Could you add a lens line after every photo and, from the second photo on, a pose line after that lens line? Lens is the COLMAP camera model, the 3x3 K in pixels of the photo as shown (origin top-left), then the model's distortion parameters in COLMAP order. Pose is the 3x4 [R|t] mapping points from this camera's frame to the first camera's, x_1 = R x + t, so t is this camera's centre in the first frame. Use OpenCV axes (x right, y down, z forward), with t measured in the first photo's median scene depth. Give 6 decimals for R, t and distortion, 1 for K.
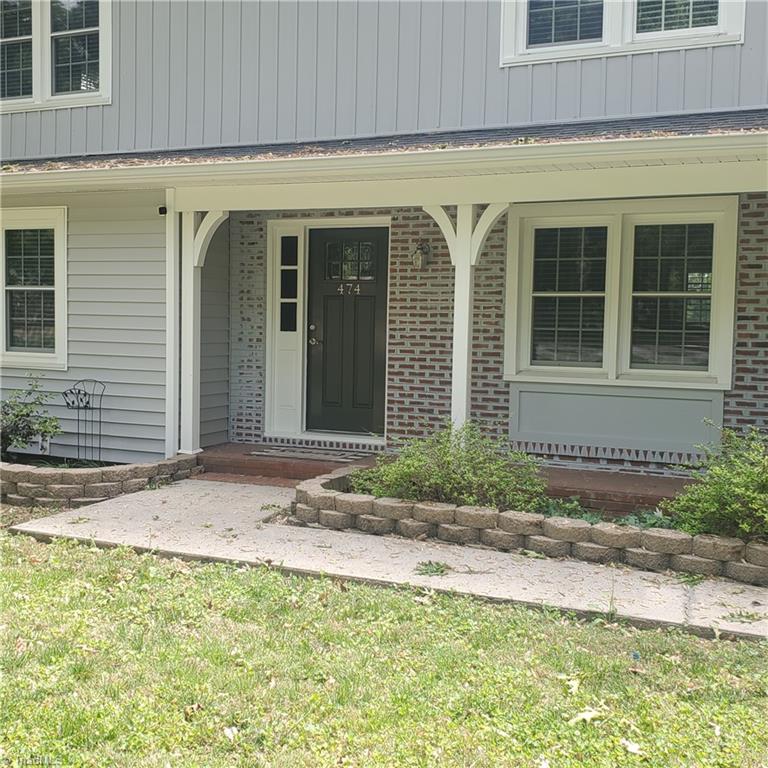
lens RADIAL K [[959.9, 0, 384.0], [0, 959.9, 384.0], [0, 0, 1]] dist [0.021071, -0.043229]
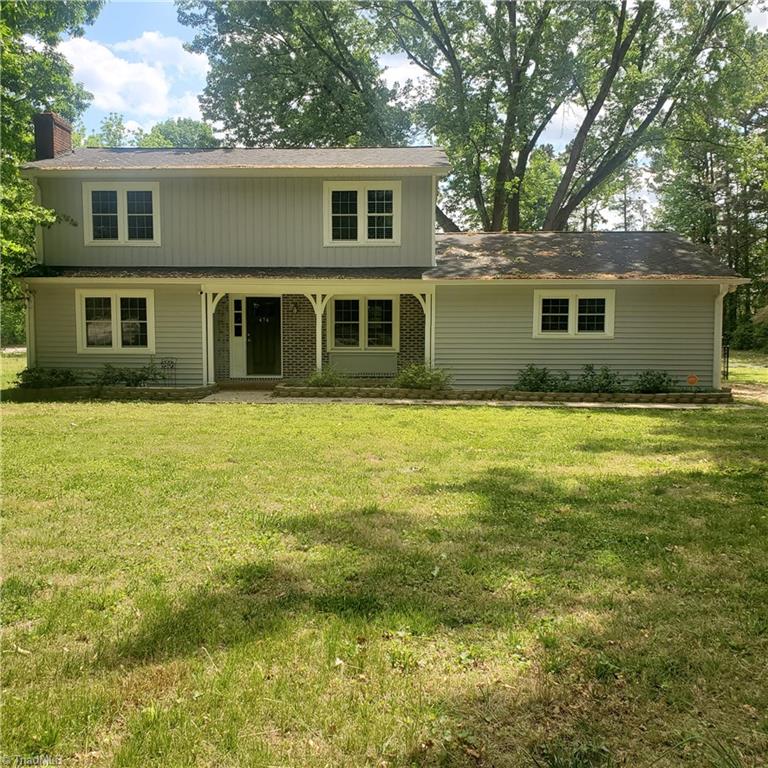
lens RADIAL K [[762.9, 0, 384.0], [0, 762.9, 384.0], [0, 0, 1]] dist [-0.000380, -0.001743]
pose [[0.924500, -0.047539, 0.378207, -0.595615], [0.037792, 0.998735, 0.033156, 0.022670], [-0.379305, -0.016360, 0.925127, -1.209756]]
